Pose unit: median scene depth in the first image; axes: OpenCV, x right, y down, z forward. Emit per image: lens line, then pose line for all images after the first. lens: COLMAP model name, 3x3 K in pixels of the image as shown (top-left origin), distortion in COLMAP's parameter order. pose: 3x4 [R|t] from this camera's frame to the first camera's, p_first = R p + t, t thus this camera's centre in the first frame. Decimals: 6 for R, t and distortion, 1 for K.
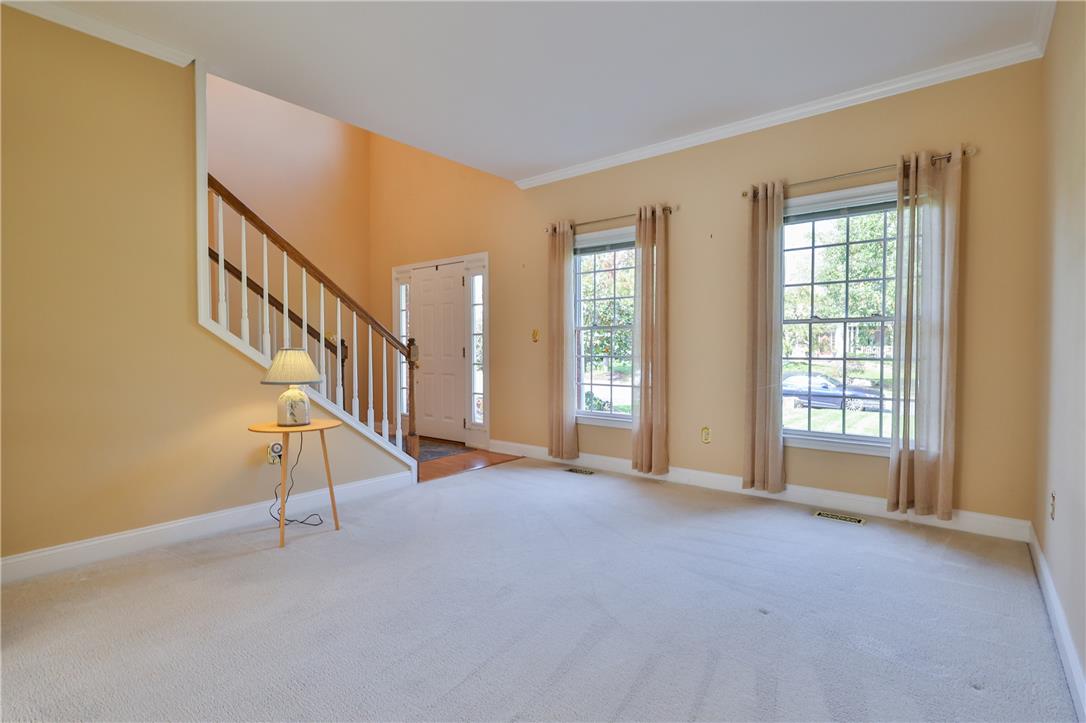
lens RADIAL K [[529.6, 0, 550.8], [0, 529.6, 364.0], [0, 0, 1]] dist [-0.001732, -0.000431]
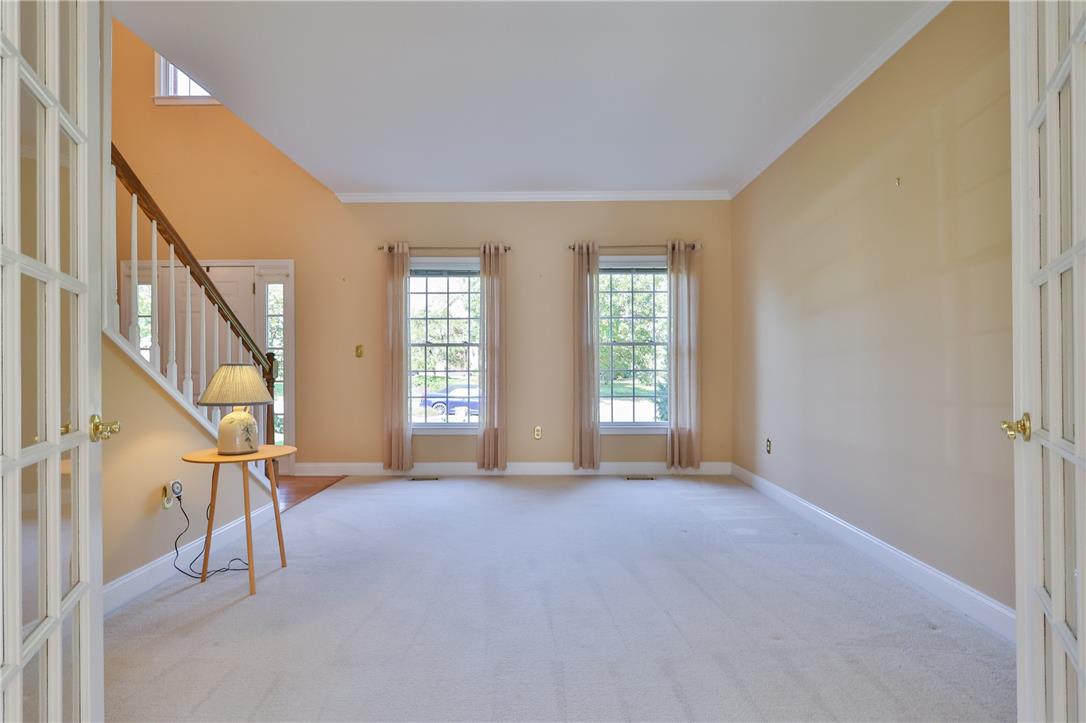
lens RADIAL K [[527.3, 0, 543.0], [0, 527.3, 361.5], [0, 0, 1]] dist [-0.000398, -0.000299]
pose [[0.782441, 0.001000, 0.622724, -0.453951], [0.020580, 0.999411, -0.027464, 0.000593], [-0.622384, 0.034305, 0.781960, 0.016575]]
